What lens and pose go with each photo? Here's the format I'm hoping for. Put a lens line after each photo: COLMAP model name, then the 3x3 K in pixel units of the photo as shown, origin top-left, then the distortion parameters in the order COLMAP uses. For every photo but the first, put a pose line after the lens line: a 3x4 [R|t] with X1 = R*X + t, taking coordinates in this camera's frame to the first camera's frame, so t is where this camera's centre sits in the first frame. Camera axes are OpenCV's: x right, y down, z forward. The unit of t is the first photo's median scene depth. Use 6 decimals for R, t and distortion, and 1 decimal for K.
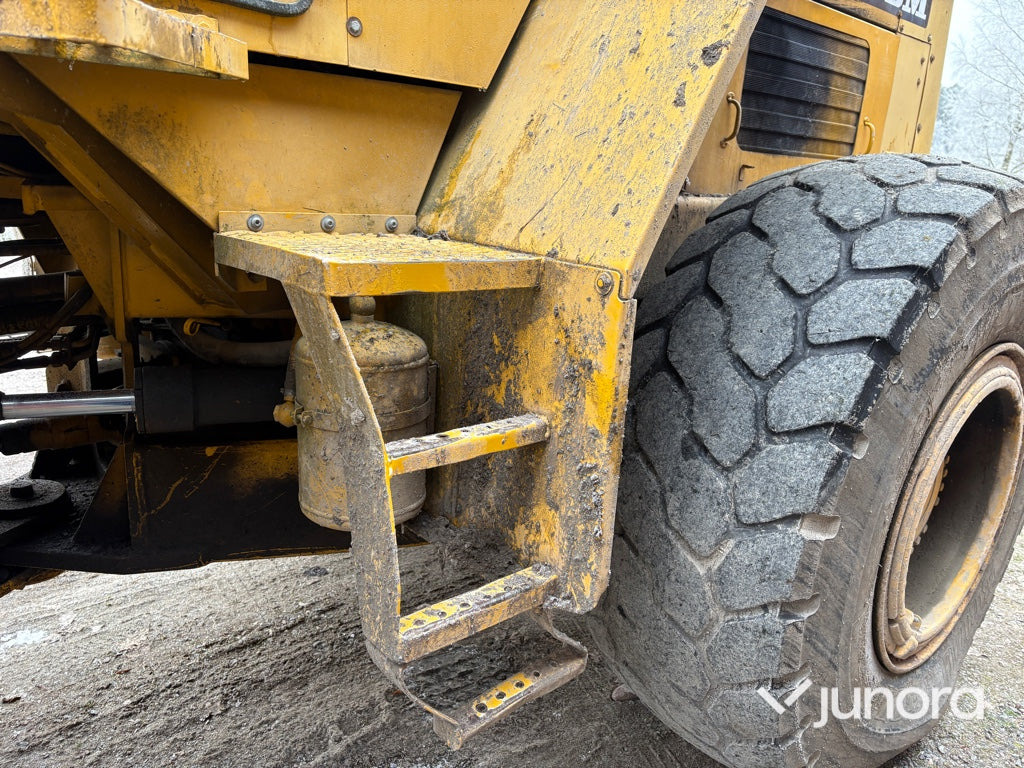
lens RADIAL K [[768.1, 0, 513.0], [0, 768.1, 390.0], [0, 0, 1]] dist [0.071686, -0.091986]
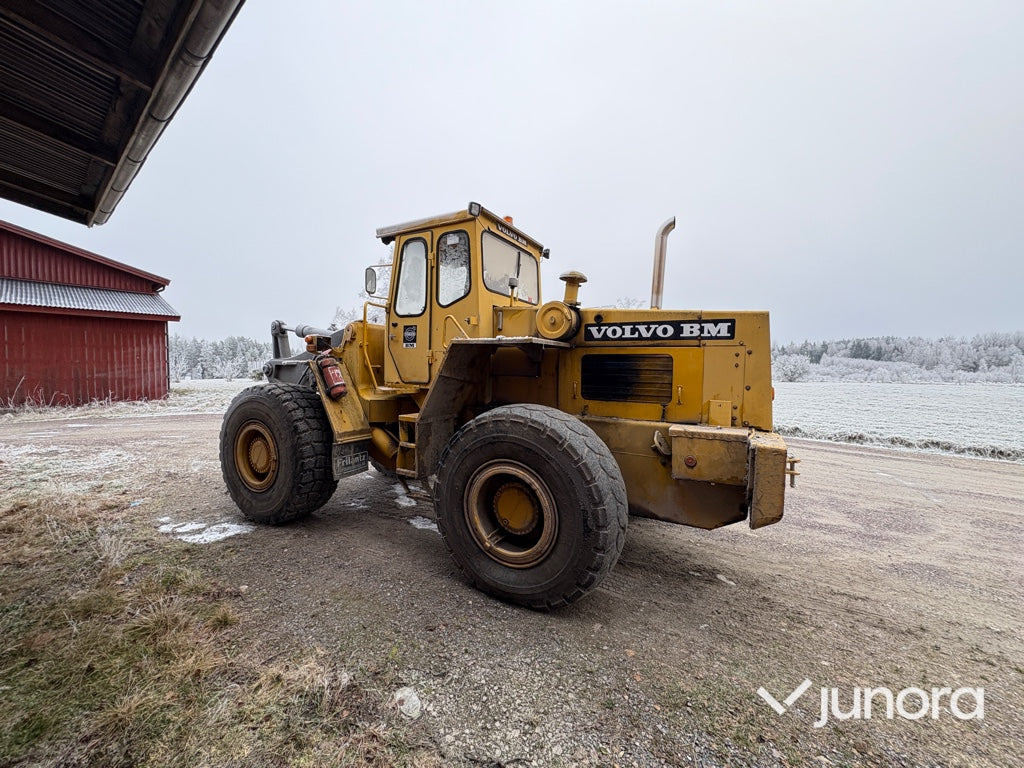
lens RADIAL K [[404.3, 0, 512.0], [0, 404.3, 384.0], [0, 0, 1]] dist [-0.000133, -0.000025]
pose [[0.320026, -0.016048, -0.947273, 2.861874], [-0.257390, 0.960777, -0.103234, -0.242913], [0.911775, 0.276856, 0.303343, 0.479890]]
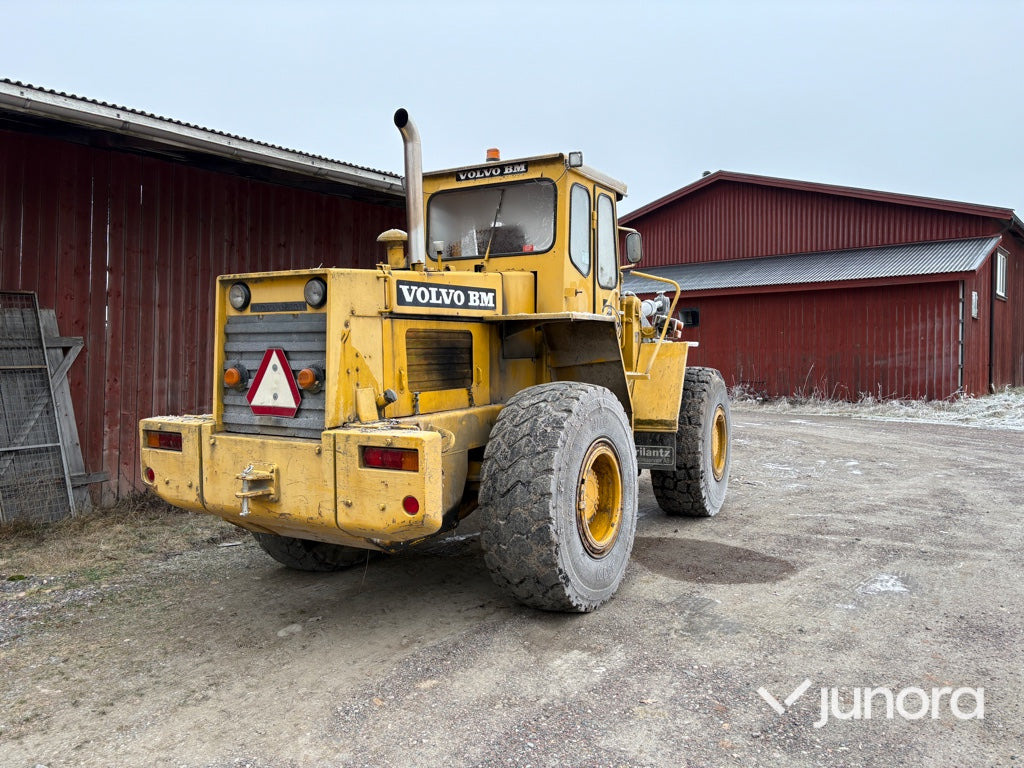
lens RADIAL K [[768.1, 0, 513.0], [0, 768.1, 390.0], [0, 0, 1]] dist [0.071686, -0.091986]
pose [[-0.945411, -0.033978, -0.324105, 1.156666], [-0.134842, 0.946203, 0.294137, -1.875358], [0.296675, 0.321783, -0.899132, 5.825802]]
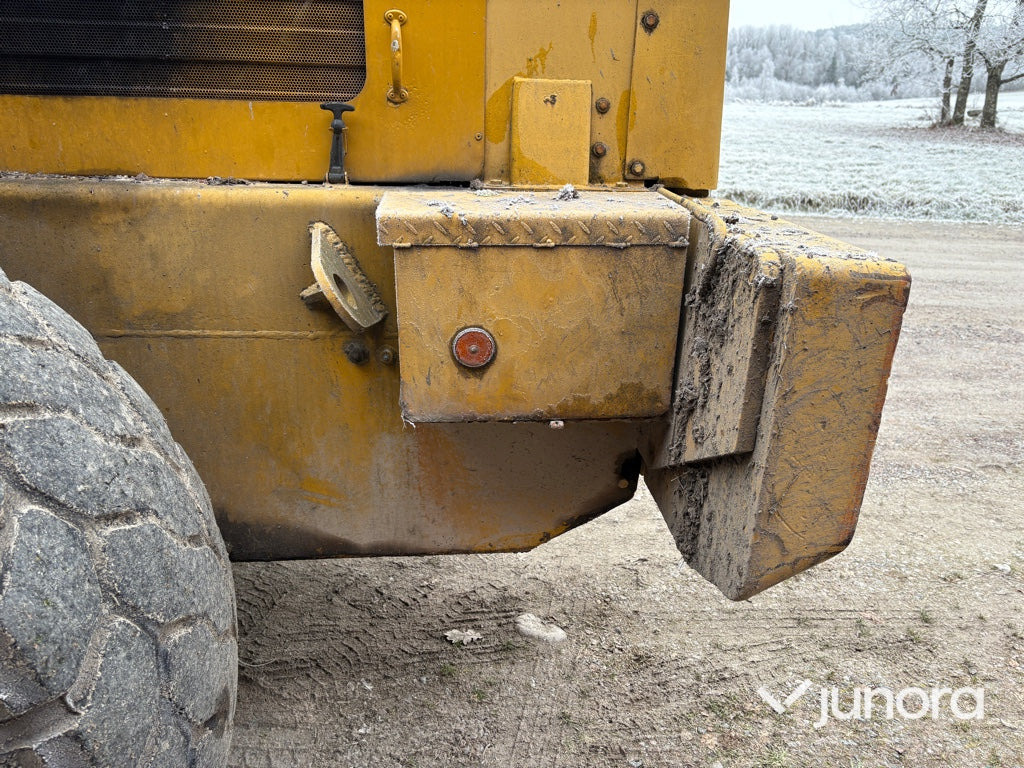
lens RADIAL K [[768.1, 0, 513.0], [0, 768.1, 390.0], [0, 0, 1]] dist [0.071686, -0.091986]
pose [[0.803917, 0.179403, -0.567038, 1.742102], [-0.141593, 0.983739, 0.110499, -0.373240], [0.577641, -0.008544, 0.816247, 1.336364]]
